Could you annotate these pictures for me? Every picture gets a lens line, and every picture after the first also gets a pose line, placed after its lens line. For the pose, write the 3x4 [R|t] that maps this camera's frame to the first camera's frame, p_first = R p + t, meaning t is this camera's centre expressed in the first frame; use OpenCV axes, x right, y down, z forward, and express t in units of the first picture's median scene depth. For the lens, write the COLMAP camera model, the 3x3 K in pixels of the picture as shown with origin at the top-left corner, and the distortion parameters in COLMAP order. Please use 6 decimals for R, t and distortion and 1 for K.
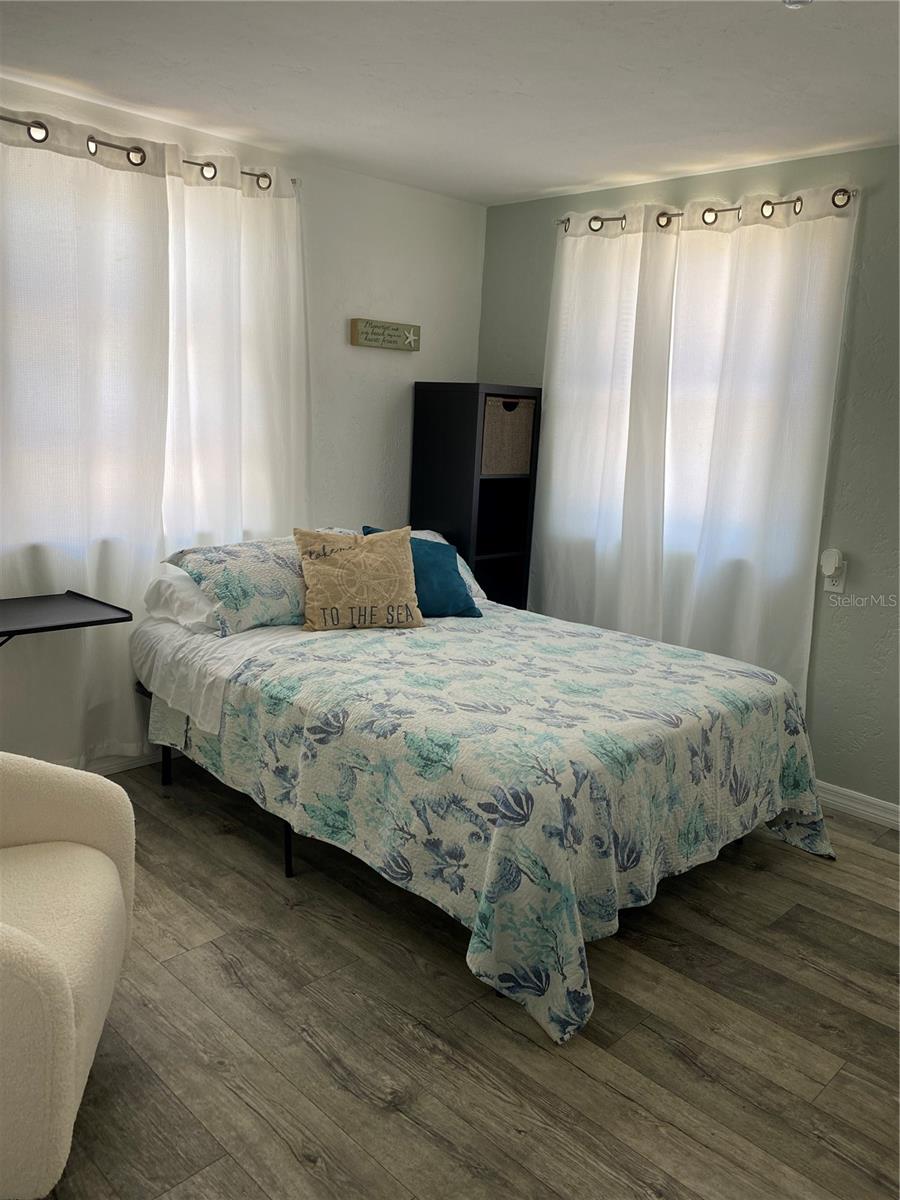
lens RADIAL K [[916.1, 0, 454.7], [0, 916.1, 599.0], [0, 0, 1]] dist [0.012273, 0.004309]
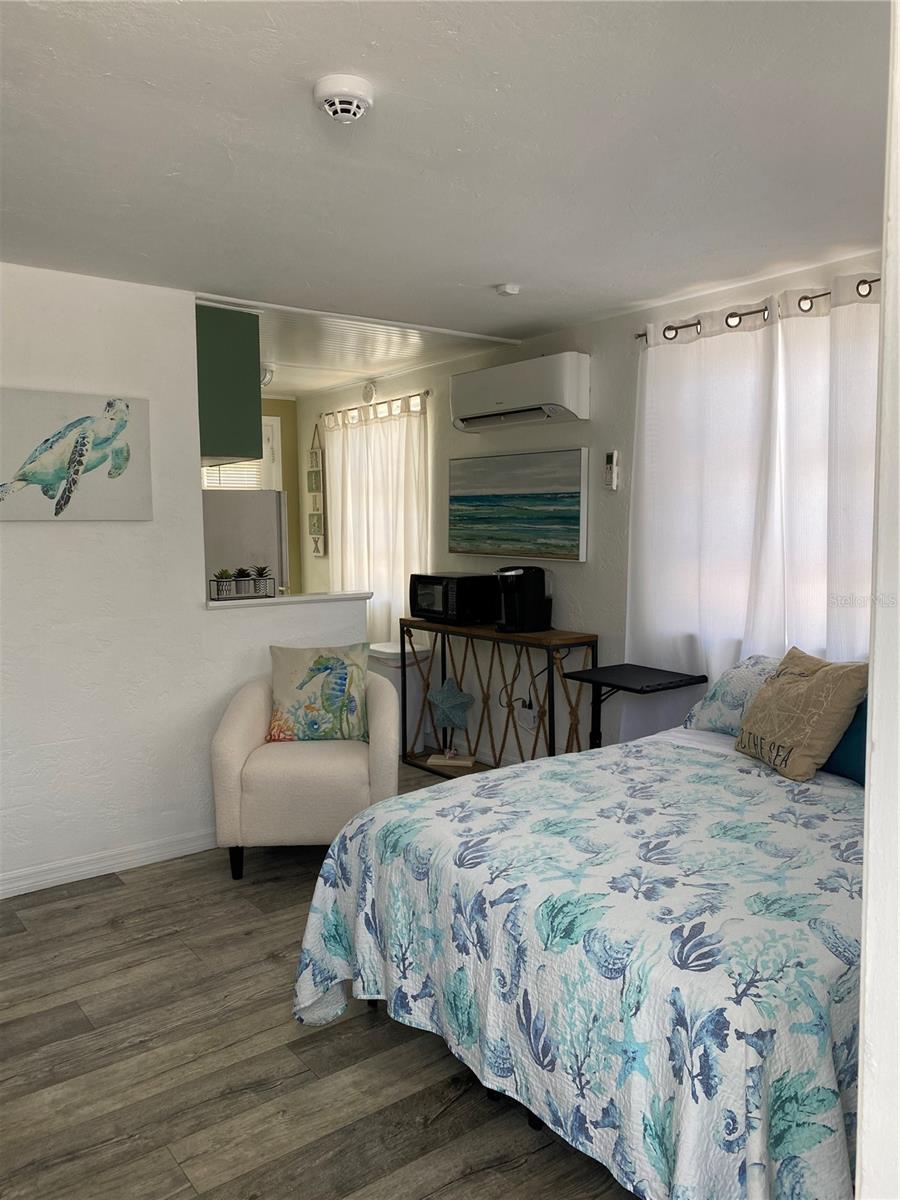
lens RADIAL K [[916.1, 0, 451.1], [0, 916.1, 594.5], [0, 0, 1]] dist [0.012273, 0.004309]
pose [[-0.138946, 0.039481, -0.989513, 0.947000], [-0.201578, 0.977158, 0.067294, -0.145369], [0.969567, 0.208814, -0.127814, 0.915767]]
